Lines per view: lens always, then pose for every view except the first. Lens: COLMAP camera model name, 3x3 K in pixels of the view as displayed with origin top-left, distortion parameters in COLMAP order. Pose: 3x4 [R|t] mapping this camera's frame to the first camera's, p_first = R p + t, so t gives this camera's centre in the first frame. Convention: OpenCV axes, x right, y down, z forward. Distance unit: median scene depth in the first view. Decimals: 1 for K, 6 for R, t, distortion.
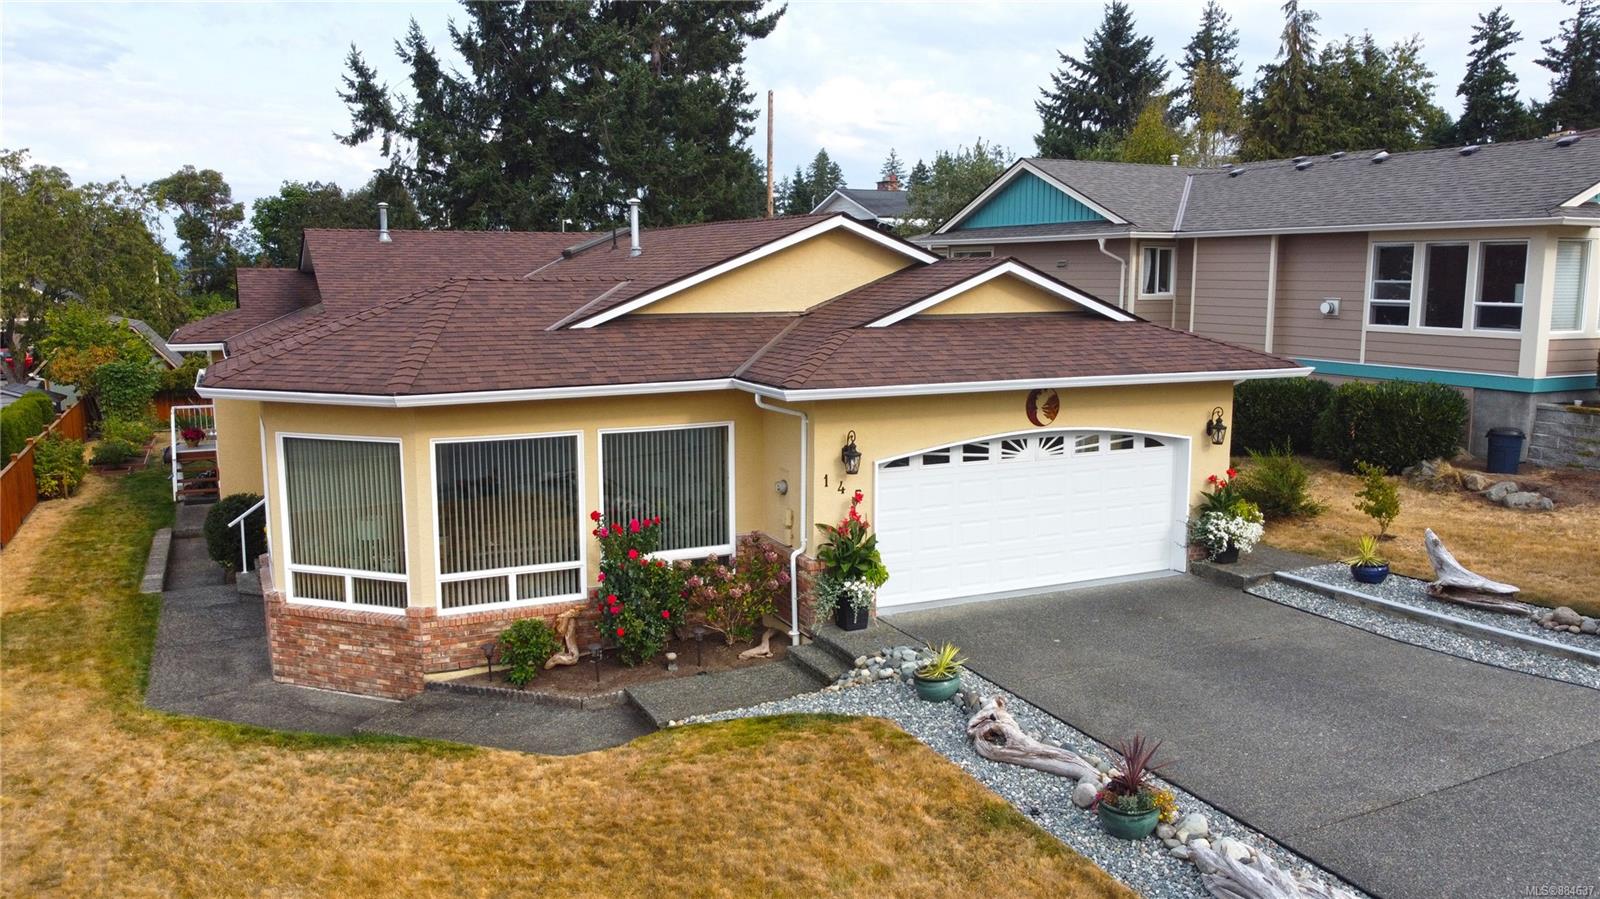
lens RADIAL K [[1218.9, 0, 795.0], [0, 1218.9, 453.5], [0, 0, 1]] dist [-0.000672, -0.008858]
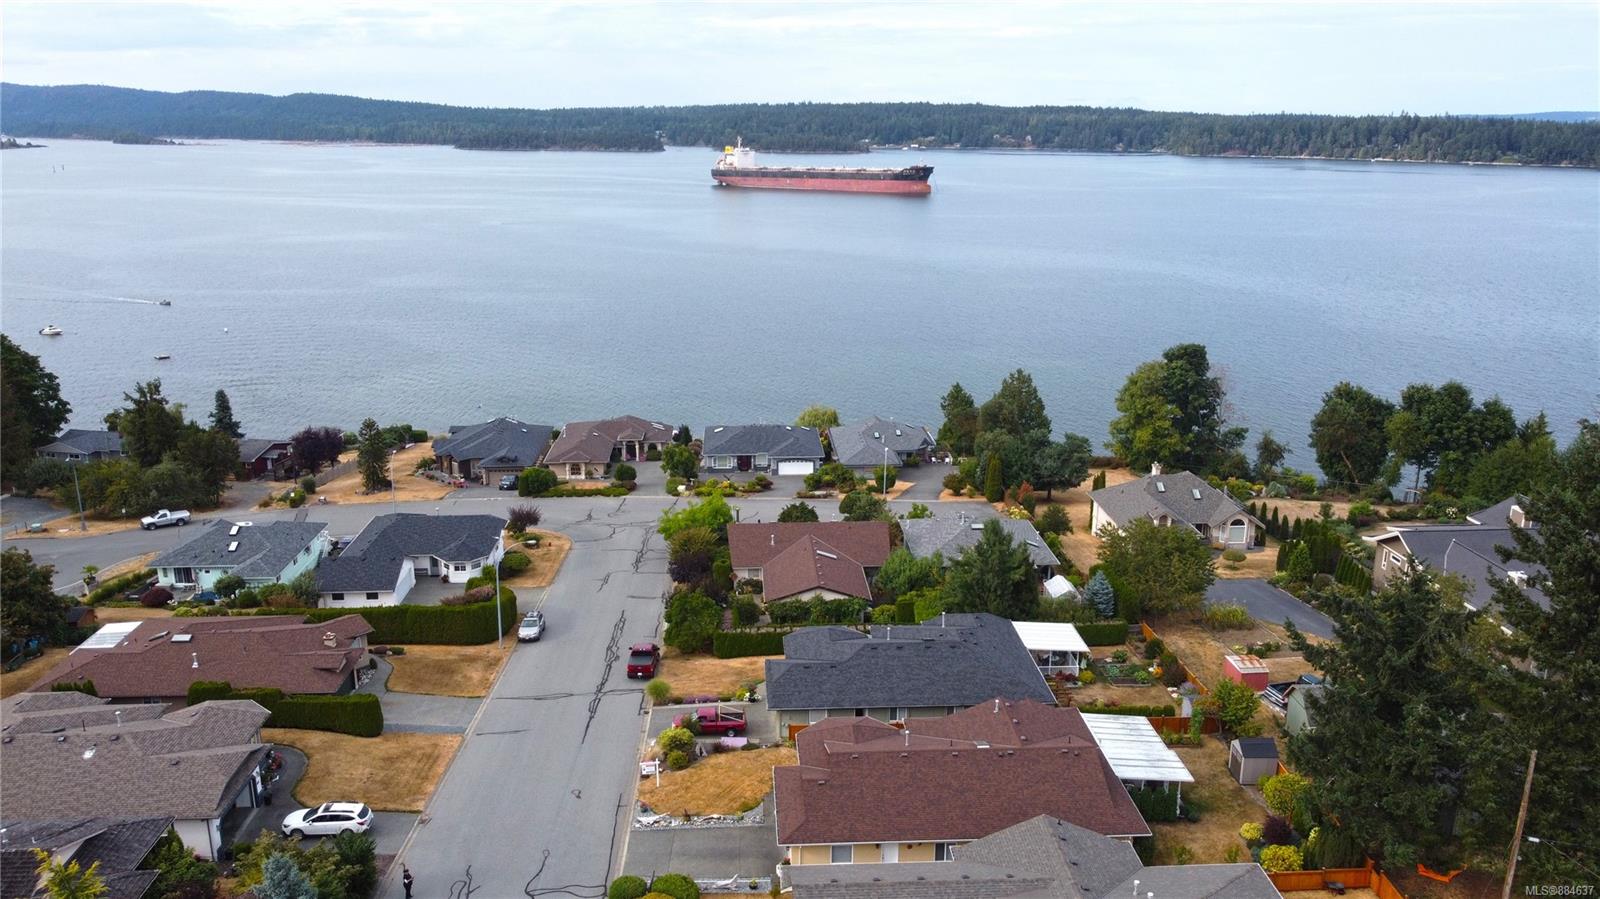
lens RADIAL K [[1218.9, 0, 795.0], [0, 1218.9, 453.5], [0, 0, 1]] dist [-0.000672, -0.008858]
pose [[-0.378614, 0.244930, -0.892559, 3.808434], [-0.138228, 0.938571, 0.316191, -2.639535], [0.915175, 0.243090, -0.321500, 2.150290]]
